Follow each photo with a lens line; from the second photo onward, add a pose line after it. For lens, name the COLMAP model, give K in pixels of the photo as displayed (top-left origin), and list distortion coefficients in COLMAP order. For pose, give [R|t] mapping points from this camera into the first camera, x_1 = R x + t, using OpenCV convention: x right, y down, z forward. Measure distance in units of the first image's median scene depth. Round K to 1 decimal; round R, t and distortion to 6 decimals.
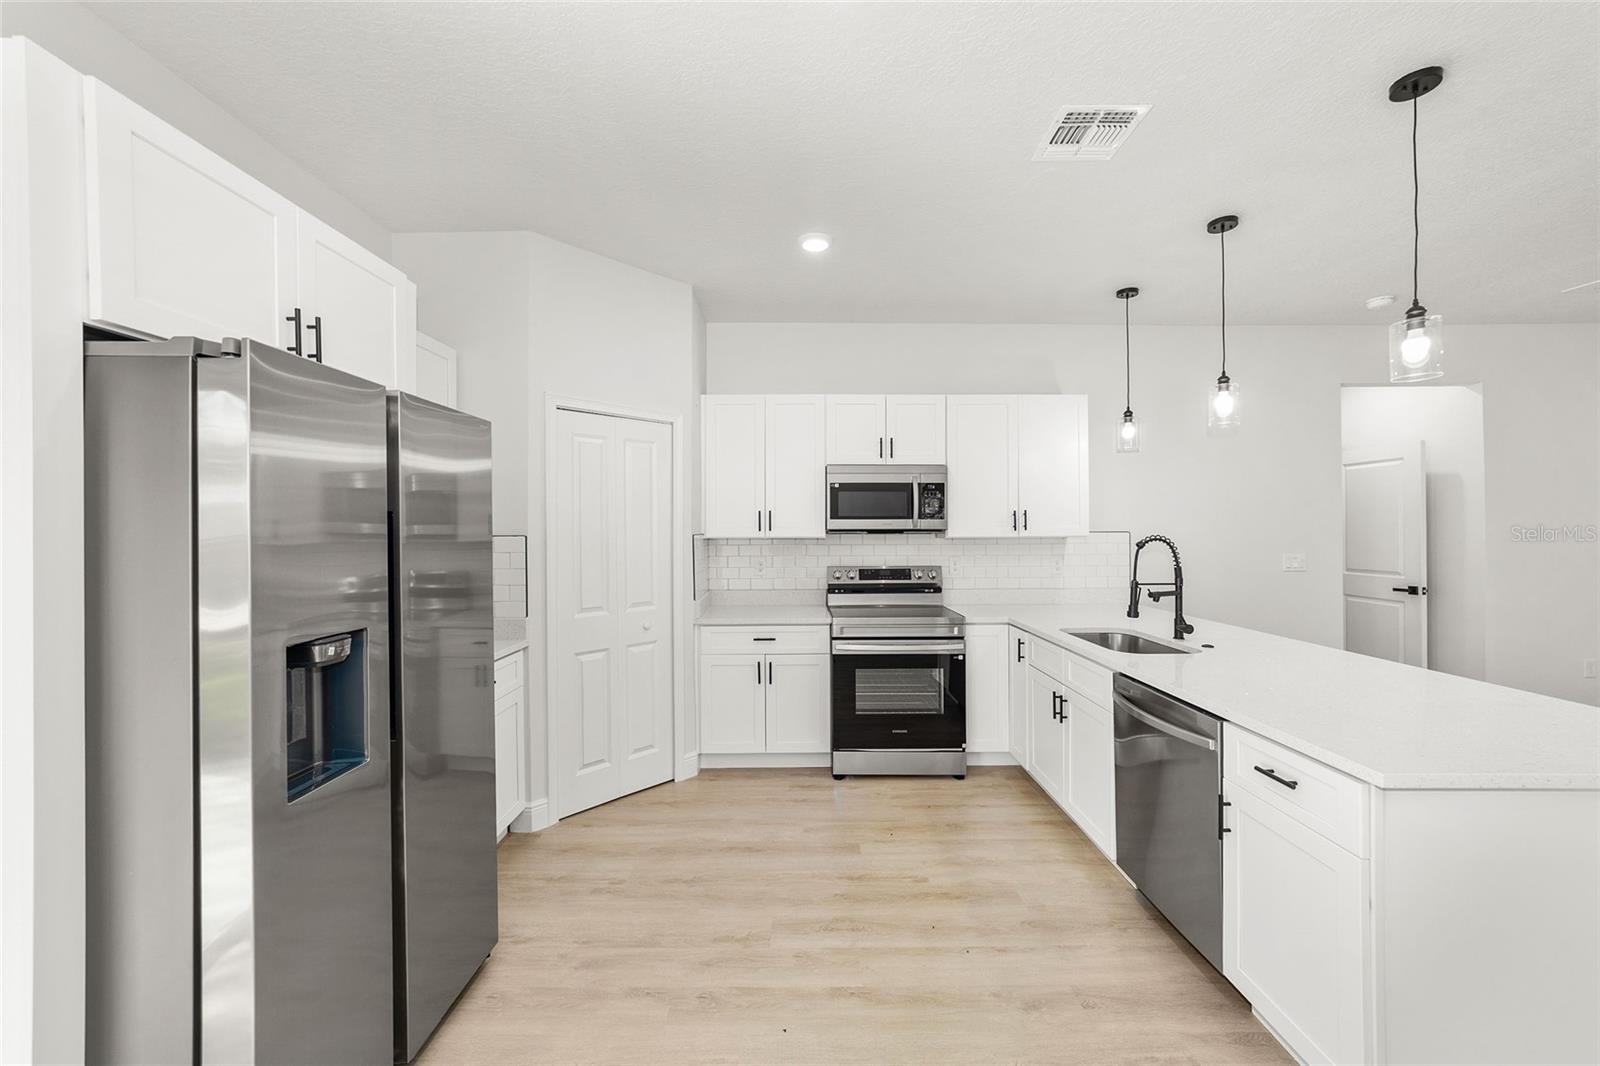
lens RADIAL K [[617.8, 0, 800.5], [0, 617.8, 527.3], [0, 0, 1]] dist [-0.016089, 0.007304]
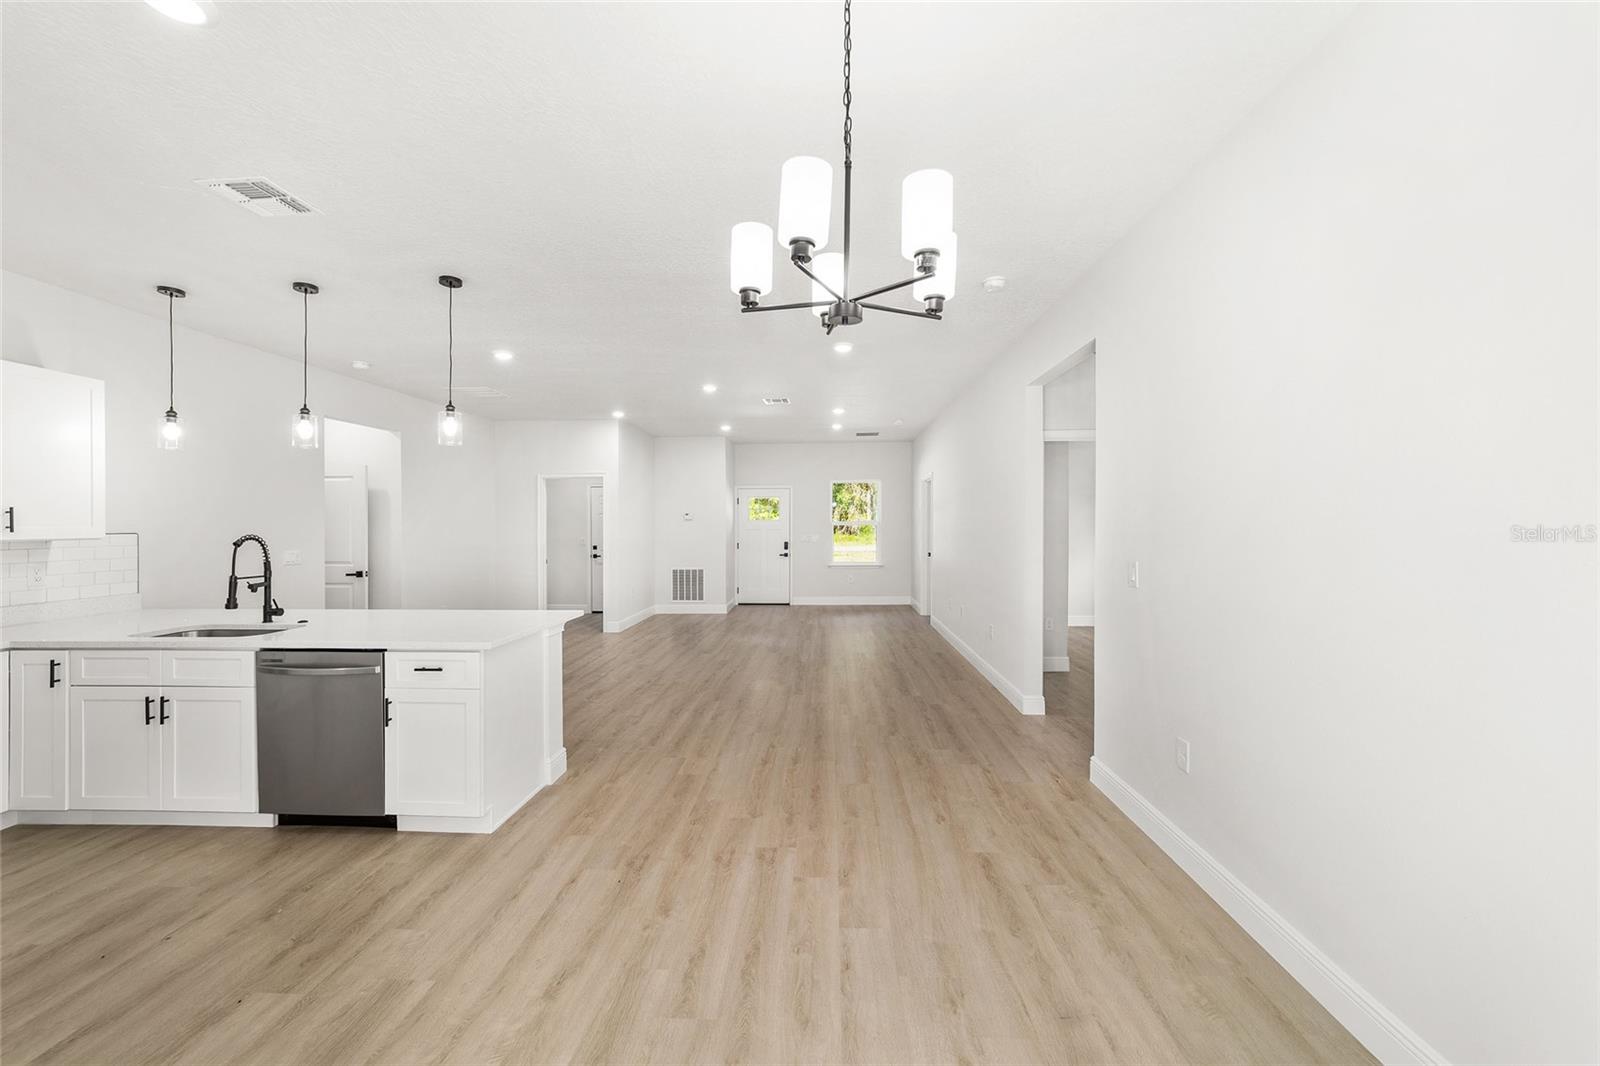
lens RADIAL K [[623.0, 0, 796.9], [0, 623.0, 520.3], [0, 0, 1]] dist [-0.021878, 0.009382]
pose [[0.058285, 0.010353, 0.998246, -0.413550], [0.005044, 0.999930, -0.010665, 0.003143], [-0.998287, 0.005657, 0.058229, -0.068919]]
